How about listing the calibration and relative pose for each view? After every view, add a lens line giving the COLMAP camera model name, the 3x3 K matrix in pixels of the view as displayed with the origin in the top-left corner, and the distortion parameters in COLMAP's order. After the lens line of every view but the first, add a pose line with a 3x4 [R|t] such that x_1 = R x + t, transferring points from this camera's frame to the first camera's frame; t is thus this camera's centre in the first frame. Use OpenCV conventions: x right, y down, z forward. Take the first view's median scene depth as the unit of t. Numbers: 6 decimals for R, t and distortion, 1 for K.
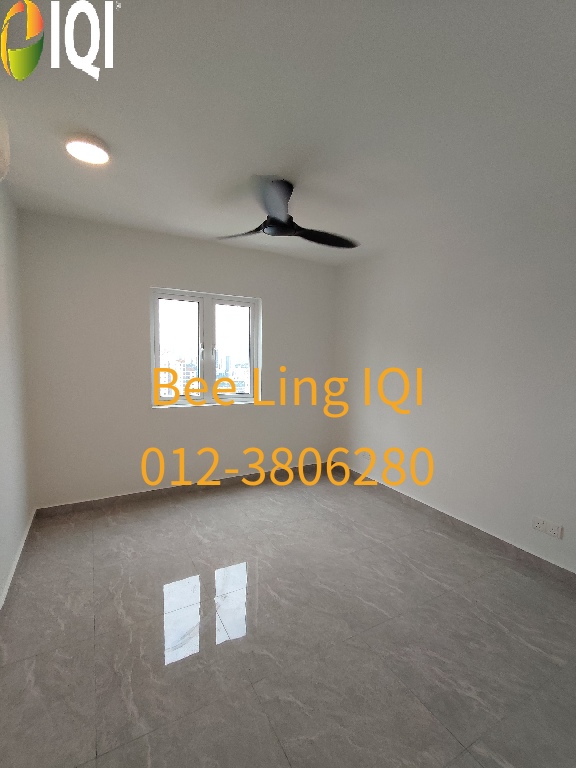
lens RADIAL K [[353.0, 0, 276.1], [0, 353.0, 377.9], [0, 0, 1]] dist [0.000721, -0.000389]
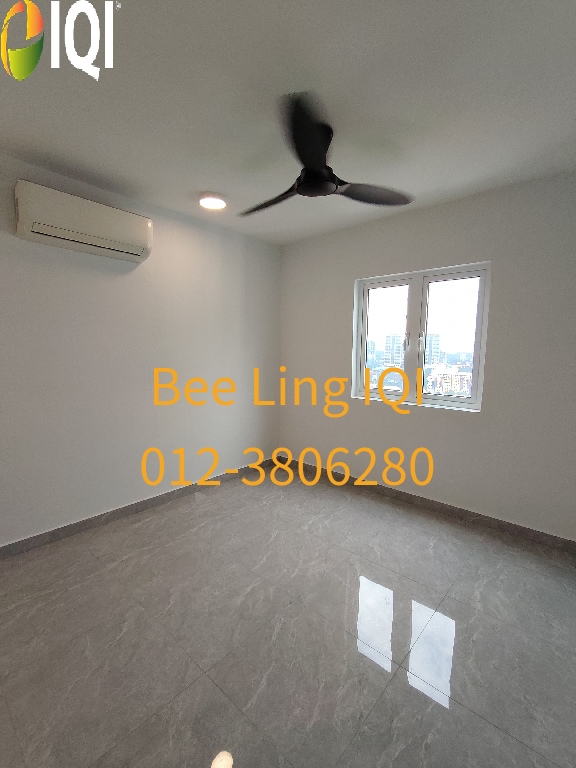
lens RADIAL K [[354.6, 0, 288.0], [0, 354.6, 384.0], [0, 0, 1]] dist [-0.000417, -0.000273]
pose [[0.335216, 0.087842, -0.938037, 0.649647], [-0.071463, 0.995146, 0.067651, -0.008102], [0.939427, 0.044357, 0.339866, 0.559311]]
